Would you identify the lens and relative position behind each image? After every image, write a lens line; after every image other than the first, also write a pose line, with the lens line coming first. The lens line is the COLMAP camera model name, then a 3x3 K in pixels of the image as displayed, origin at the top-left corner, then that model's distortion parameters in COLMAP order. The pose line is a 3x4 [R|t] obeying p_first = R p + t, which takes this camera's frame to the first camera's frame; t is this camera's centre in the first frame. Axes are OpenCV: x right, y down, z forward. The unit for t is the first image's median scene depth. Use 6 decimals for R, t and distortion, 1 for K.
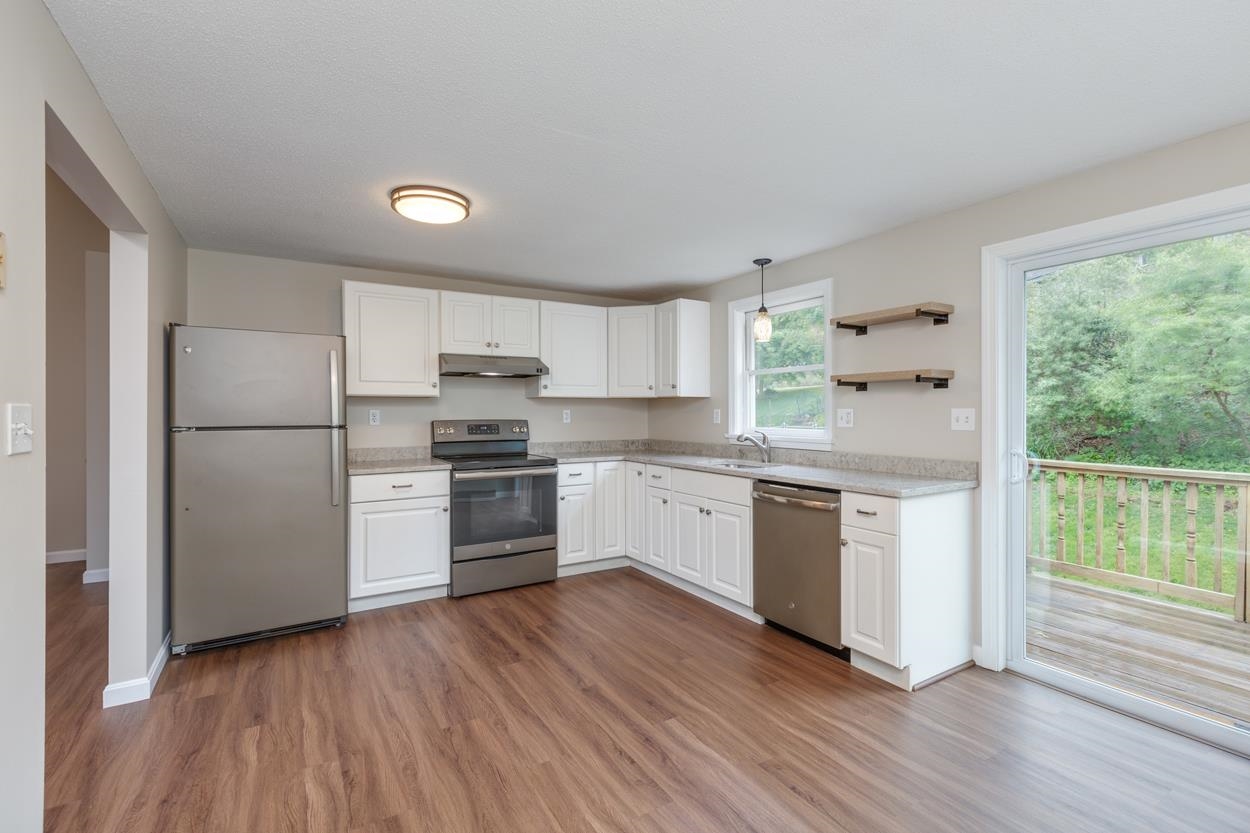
lens RADIAL K [[562.1, 0, 625.0], [0, 562.1, 416.5], [0, 0, 1]] dist [0.001292, -0.000131]
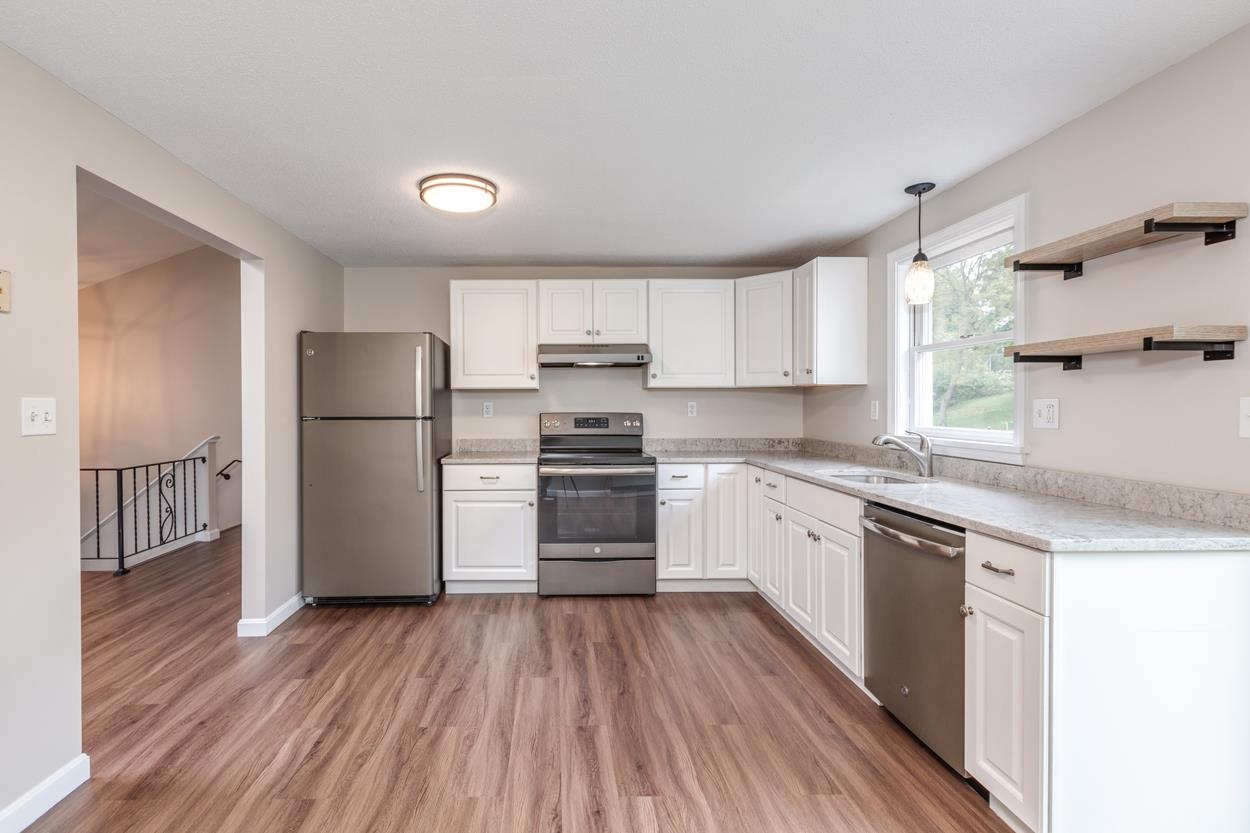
lens RADIAL K [[583.8, 0, 625.0], [0, 583.8, 416.5], [0, 0, 1]] dist [-0.000989, 0.000182]
pose [[0.861183, 0.010131, -0.508194, 0.313386], [-0.004208, 0.999909, 0.012801, -0.000436], [0.508278, -0.008886, 0.861147, 0.196677]]
